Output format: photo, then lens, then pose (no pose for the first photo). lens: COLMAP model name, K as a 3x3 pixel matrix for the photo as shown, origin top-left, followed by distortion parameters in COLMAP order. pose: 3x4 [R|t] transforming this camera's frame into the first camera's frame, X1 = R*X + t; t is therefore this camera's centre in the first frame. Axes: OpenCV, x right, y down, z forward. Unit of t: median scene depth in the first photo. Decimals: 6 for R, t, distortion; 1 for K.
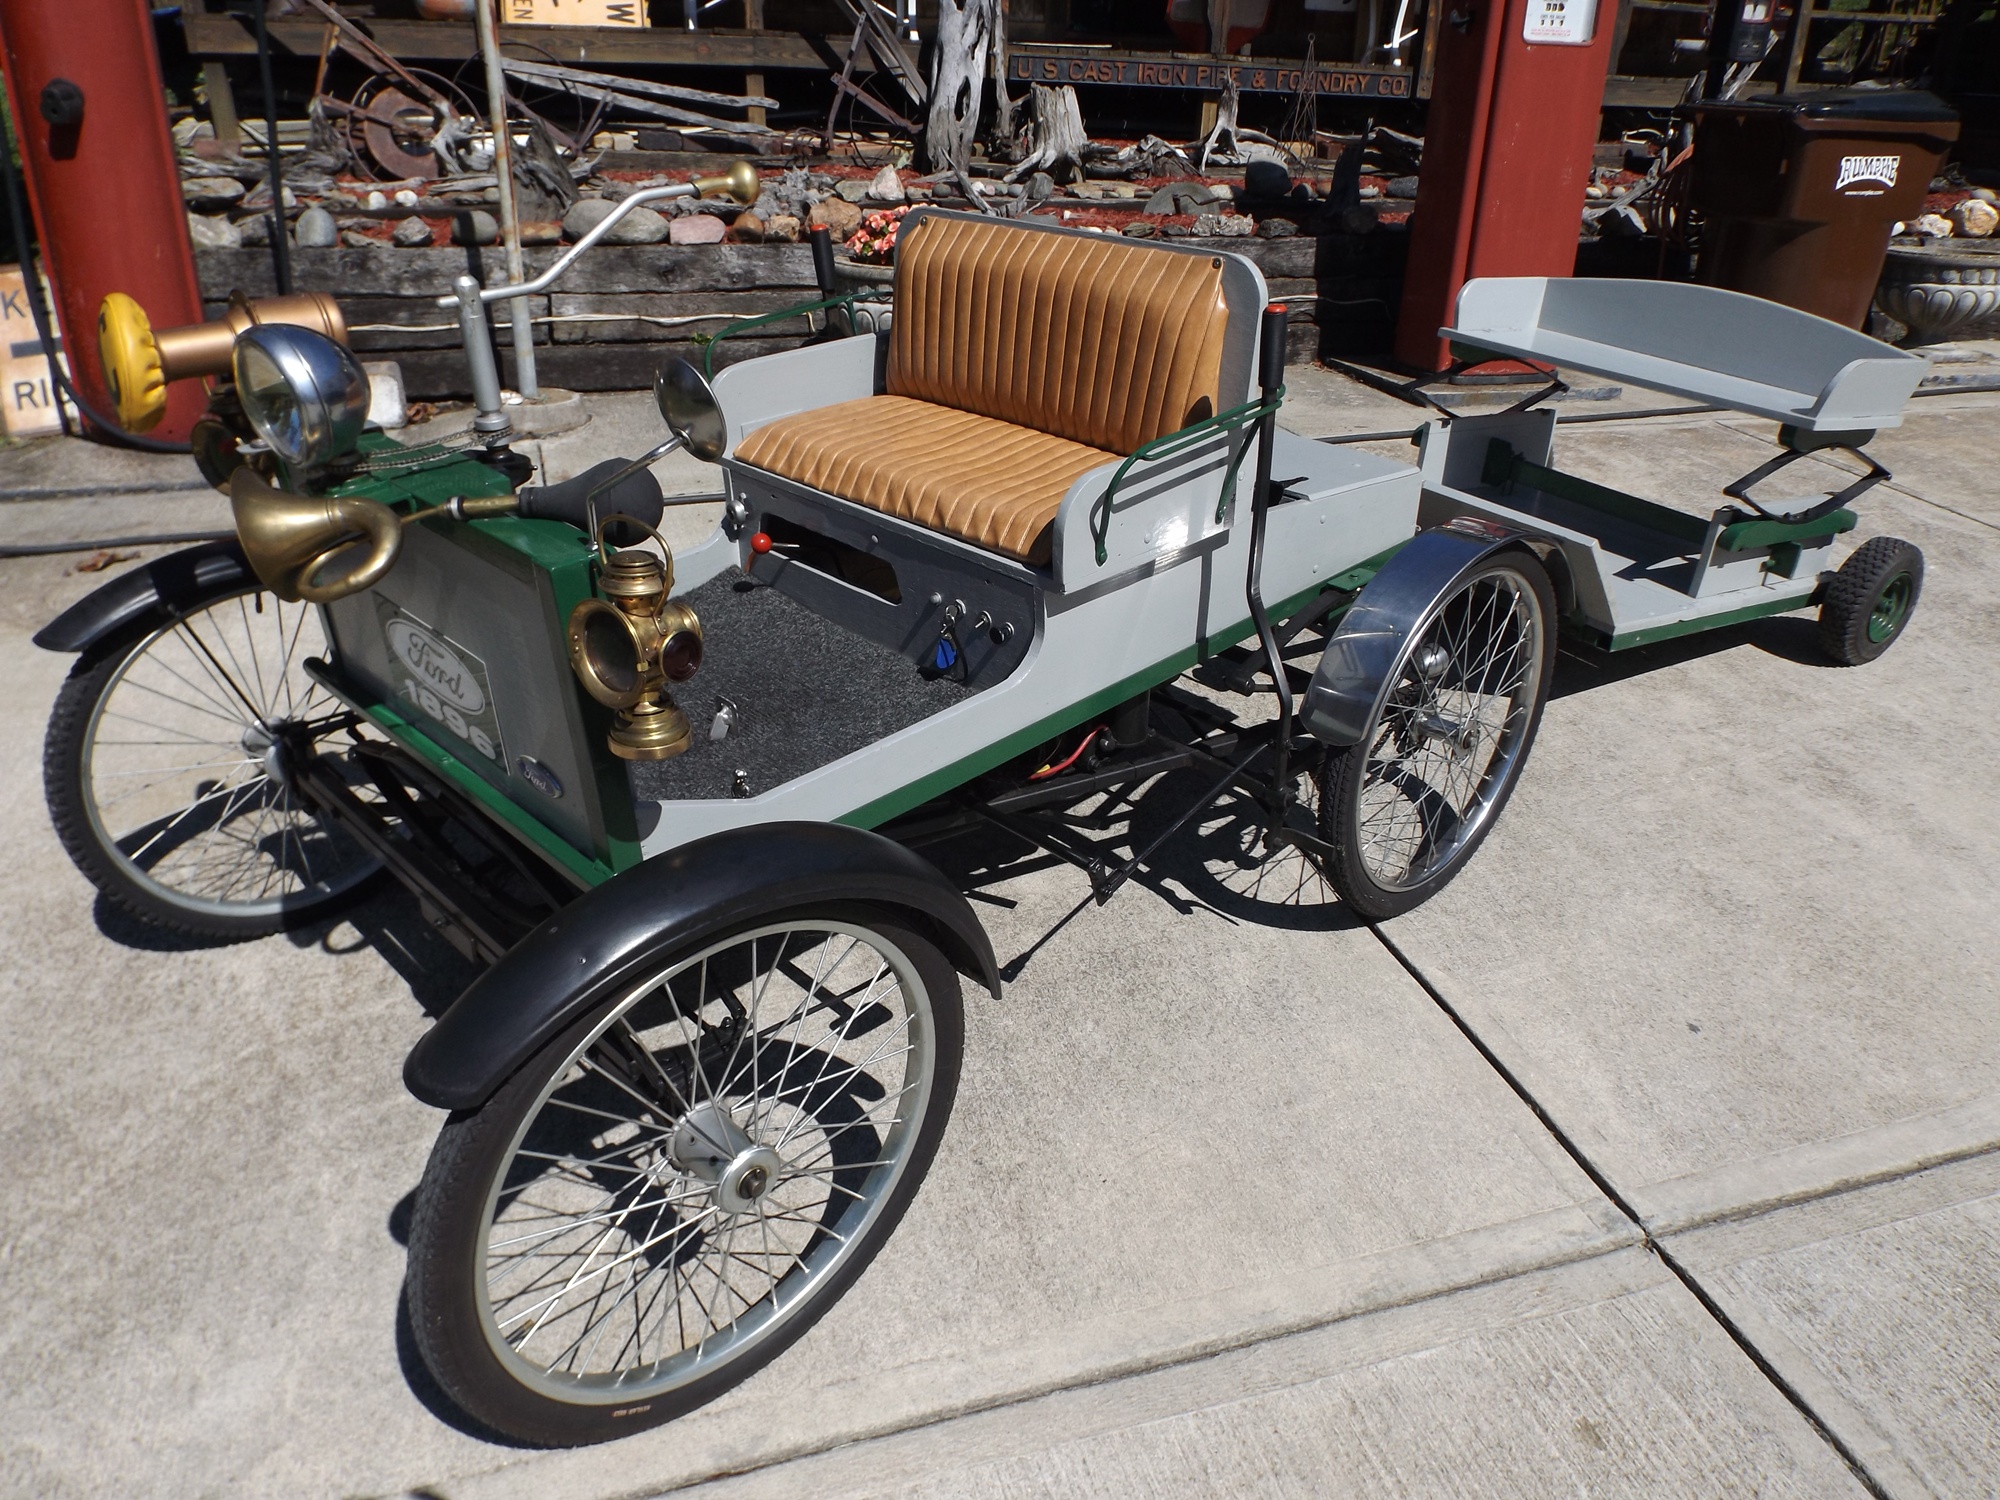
lens RADIAL K [[1459.7, 0, 998.8], [0, 1459.7, 761.4], [0, 0, 1]] dist [0.006447, -0.020143]
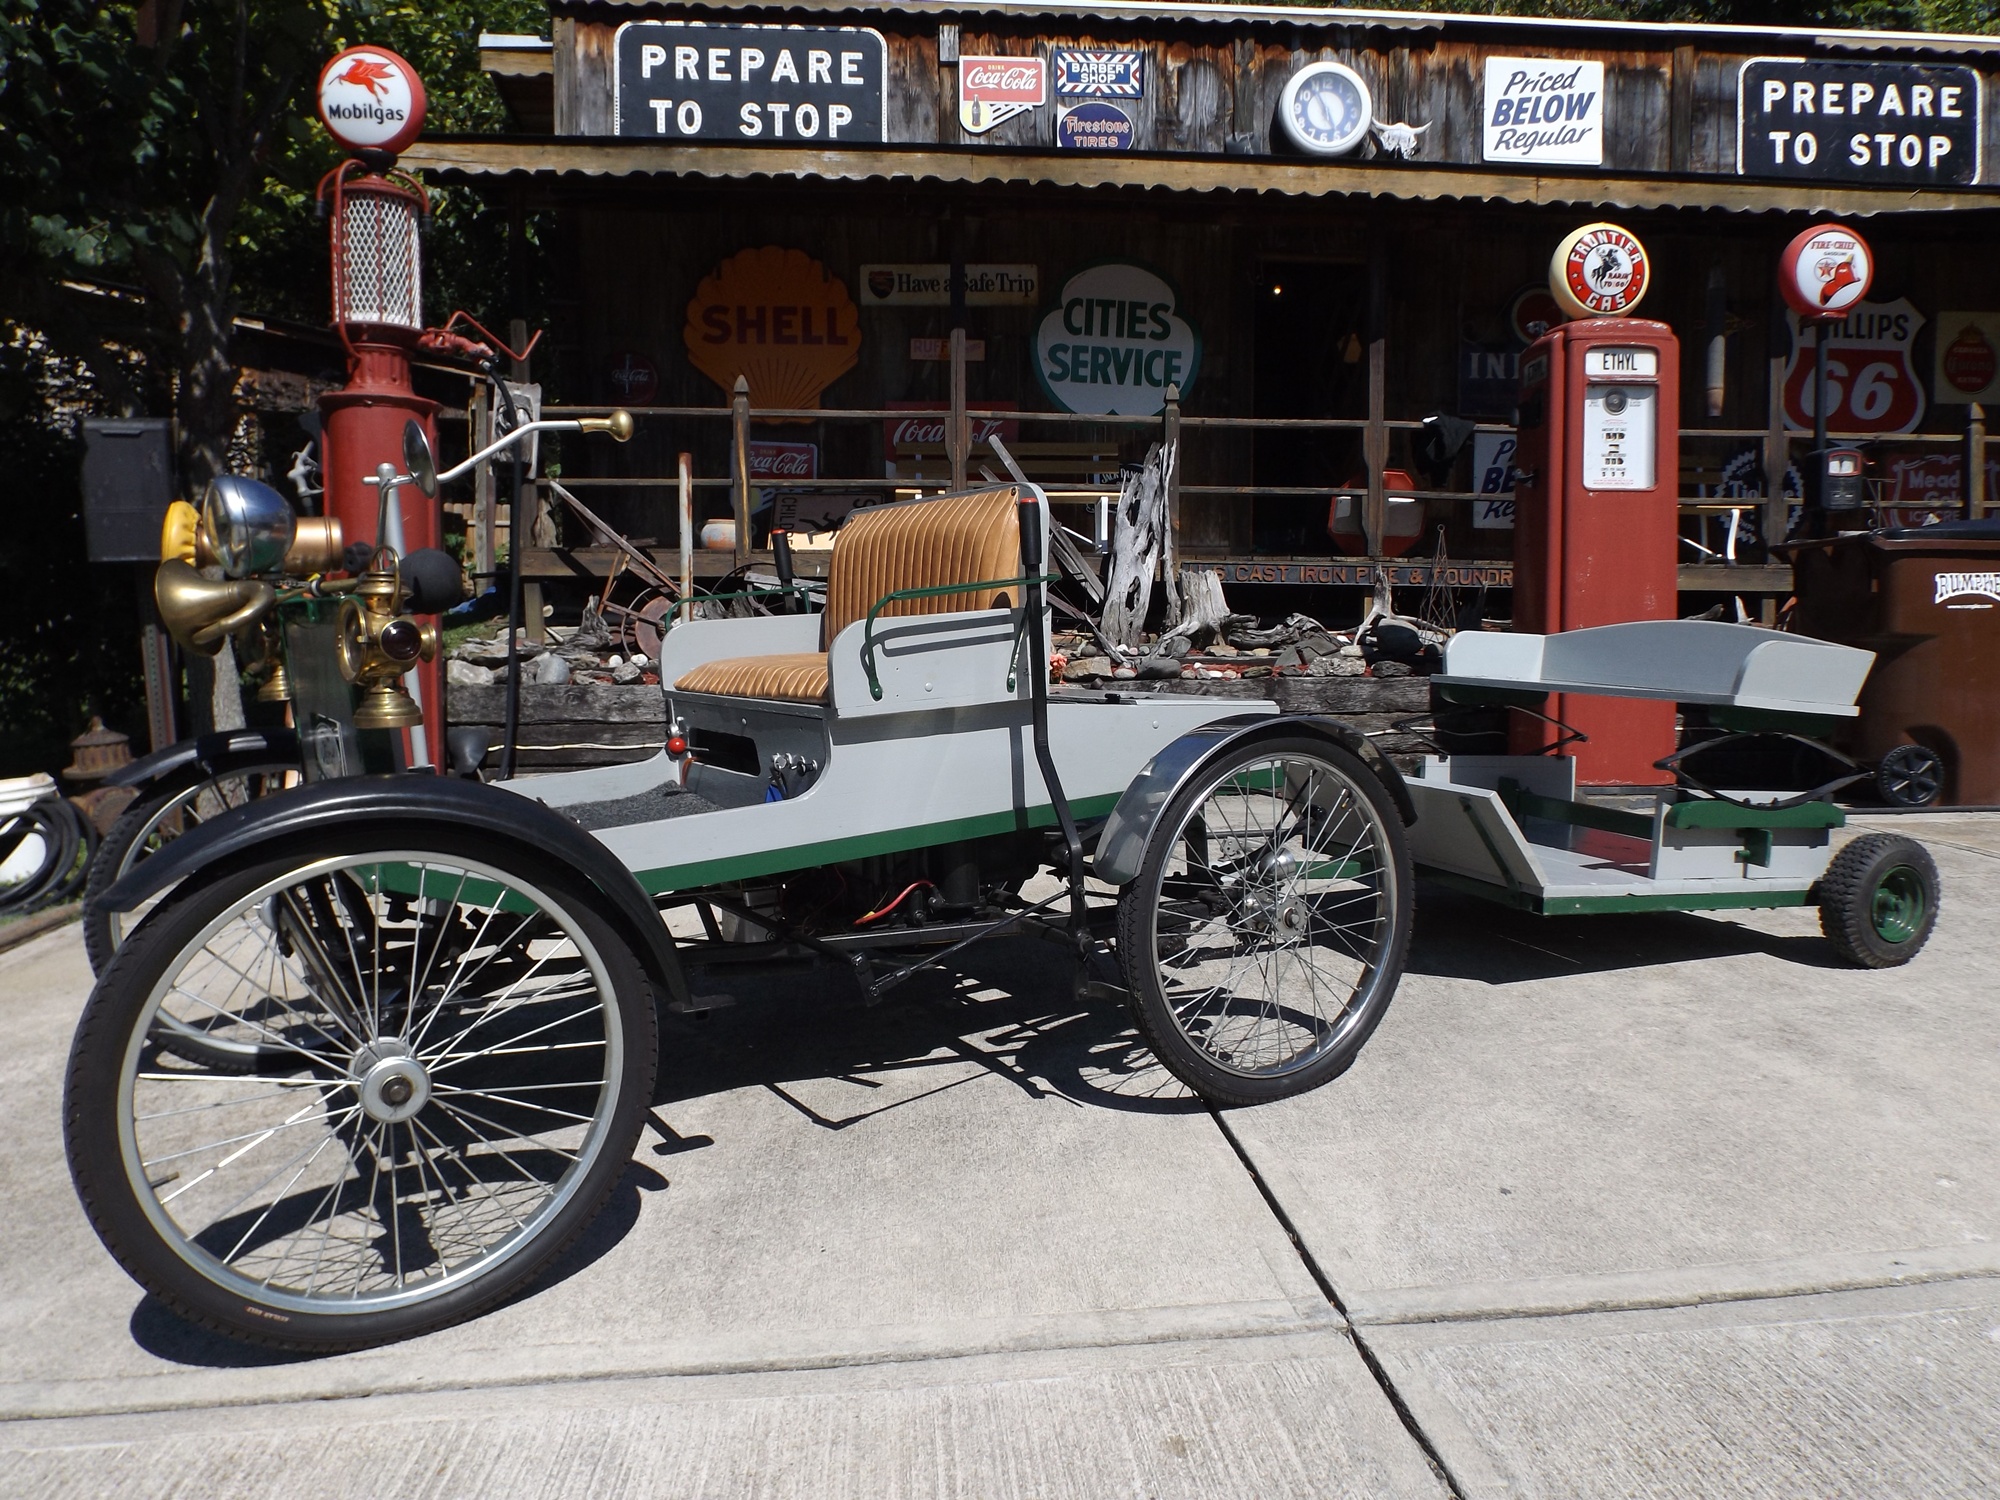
lens RADIAL K [[1460.3, 0, 998.1], [0, 1460.3, 755.6], [0, 0, 1]] dist [0.008059, -0.022862]
pose [[0.977035, -0.014755, -0.212568, 0.190909], [-0.066069, 0.927456, -0.368049, 0.153952], [0.202578, 0.373641, 0.905182, -0.014239]]
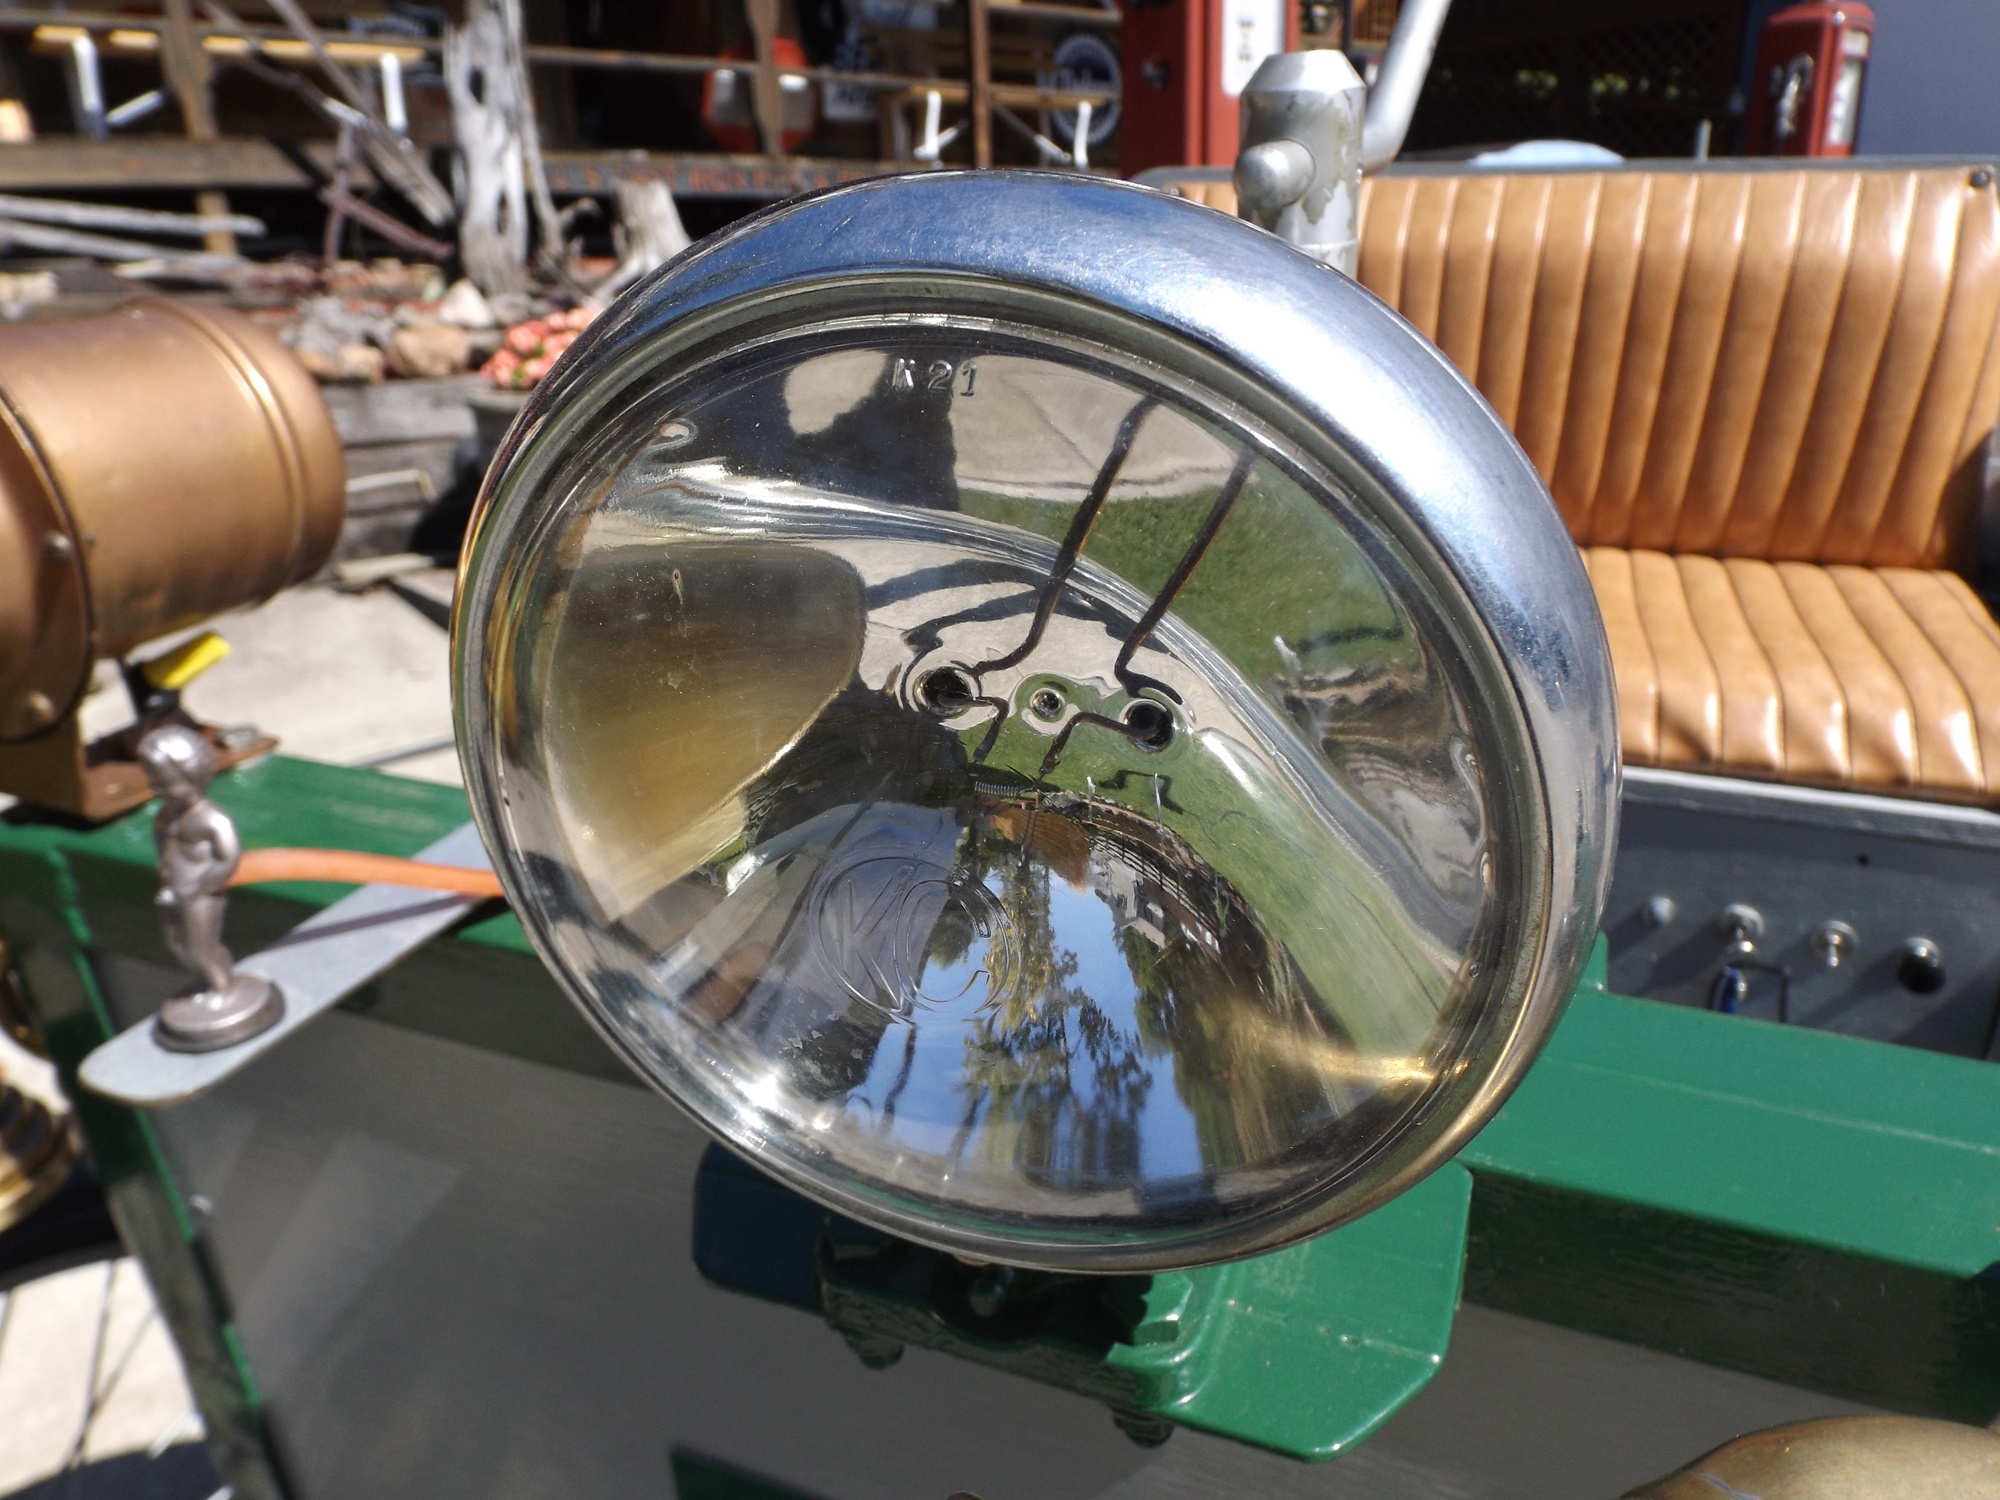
lens RADIAL K [[1453.4, 0, 1006.1], [0, 1453.4, 758.3], [0, 0, 1]] dist [0.006718, -0.020257]
pose [[0.915205, -0.178452, 0.361322, -0.193490], [0.212253, 0.975622, -0.055777, -0.088700], [-0.342561, 0.127739, 0.930771, 0.321204]]
